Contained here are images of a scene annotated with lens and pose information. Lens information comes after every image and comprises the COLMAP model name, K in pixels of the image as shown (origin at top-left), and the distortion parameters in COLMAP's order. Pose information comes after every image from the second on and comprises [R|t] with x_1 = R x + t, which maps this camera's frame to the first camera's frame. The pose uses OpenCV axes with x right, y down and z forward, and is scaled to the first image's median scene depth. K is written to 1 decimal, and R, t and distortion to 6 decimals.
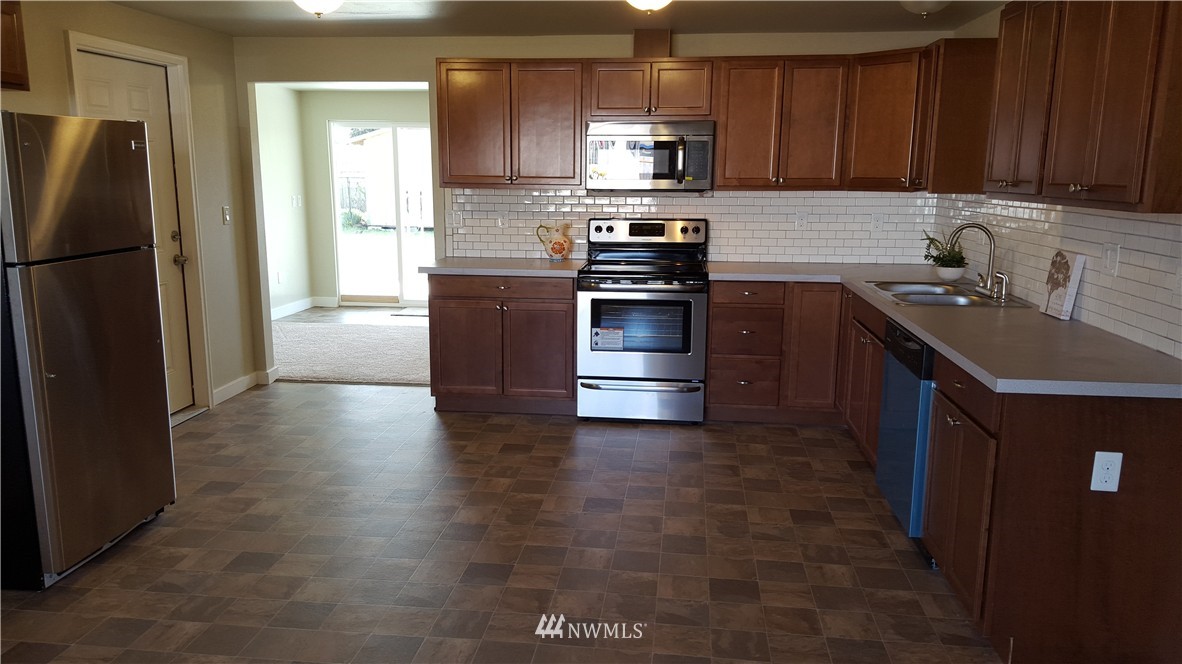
lens RADIAL K [[876.2, 0, 579.3], [0, 876.2, 339.4], [0, 0, 1]] dist [0.152797, -0.229126]
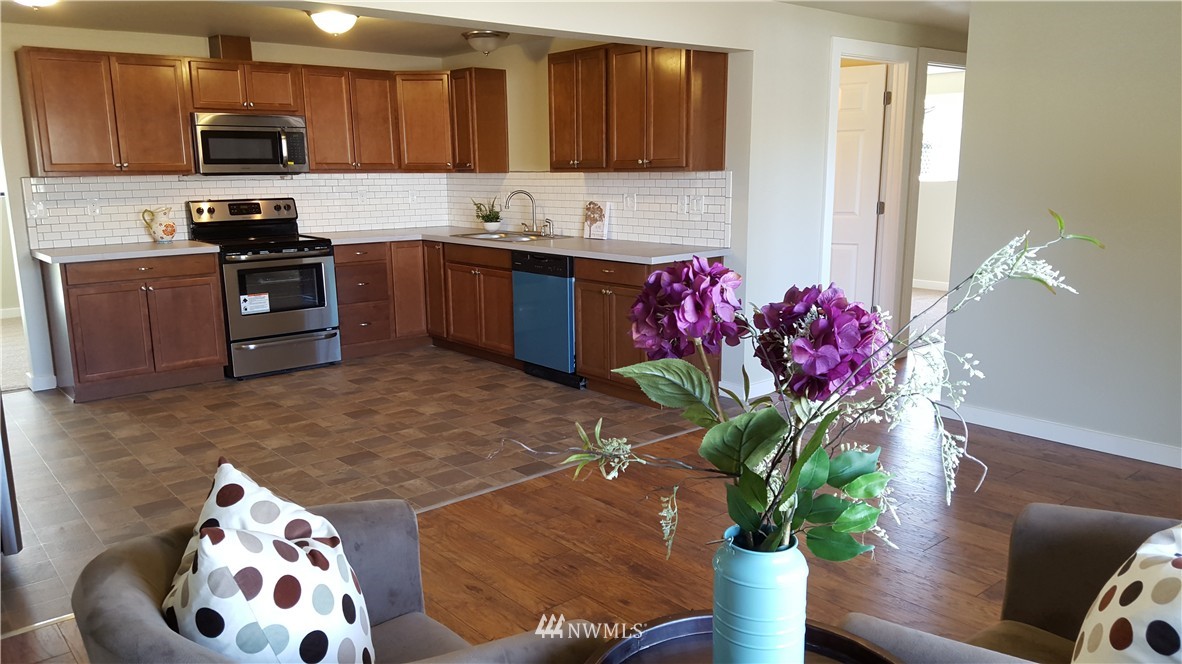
lens RADIAL K [[876.2, 0, 579.3], [0, 876.2, 339.4], [0, 0, 1]] dist [0.152797, -0.229126]
pose [[0.685210, -0.157202, 0.711179, -0.507667], [0.155049, 0.985532, 0.068459, 0.031162], [-0.711651, 0.063358, 0.699670, -0.111944]]
